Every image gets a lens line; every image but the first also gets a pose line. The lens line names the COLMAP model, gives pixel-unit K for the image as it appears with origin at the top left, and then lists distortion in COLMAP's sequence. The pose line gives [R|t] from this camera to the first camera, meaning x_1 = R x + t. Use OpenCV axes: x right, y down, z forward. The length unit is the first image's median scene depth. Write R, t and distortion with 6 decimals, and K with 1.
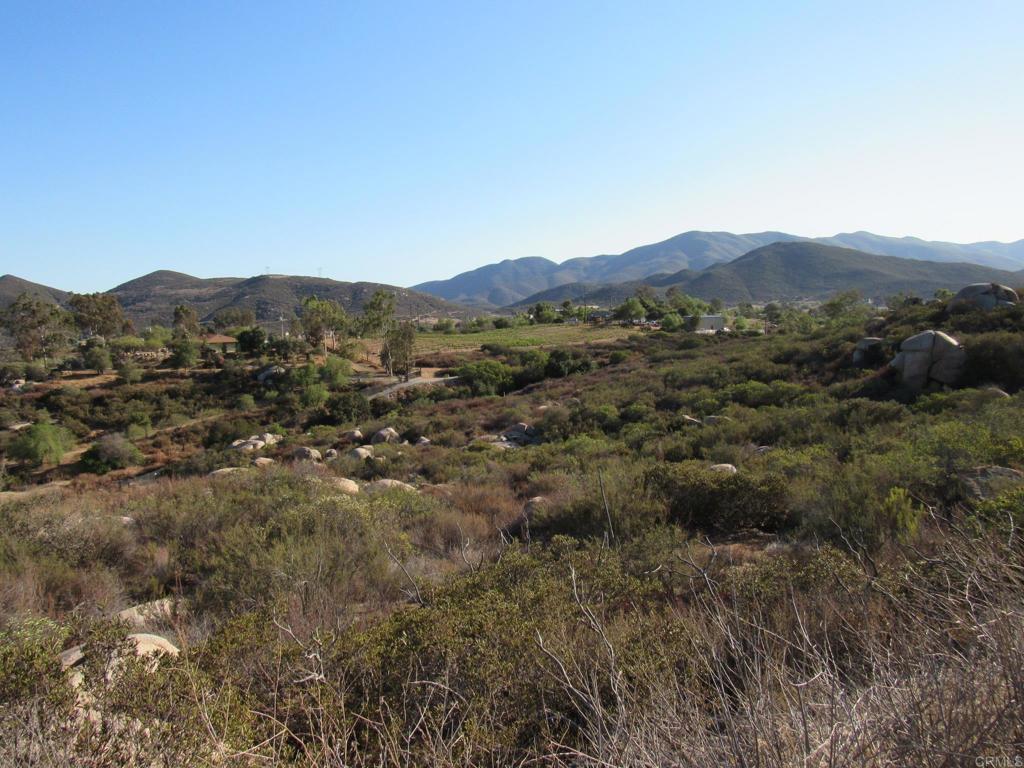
lens RADIAL K [[719.0, 0, 507.7], [0, 719.0, 386.9], [0, 0, 1]] dist [0.004152, 0.000584]
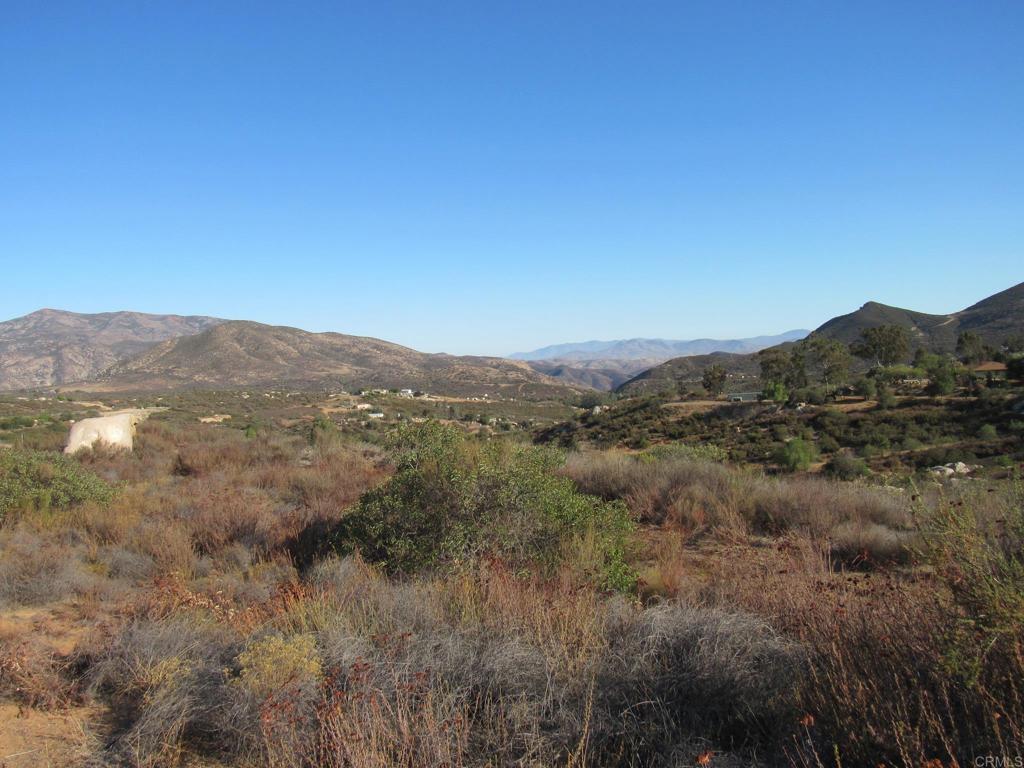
lens RADIAL K [[719.0, 0, 510.7], [0, 719.0, 385.4], [0, 0, 1]] dist [0.004152, 0.000584]
pose [[0.484864, 0.005279, -0.874573, 0.178912], [-0.033676, 0.999353, -0.012638, -0.007907], [0.873941, 0.035580, 0.484728, -0.056808]]
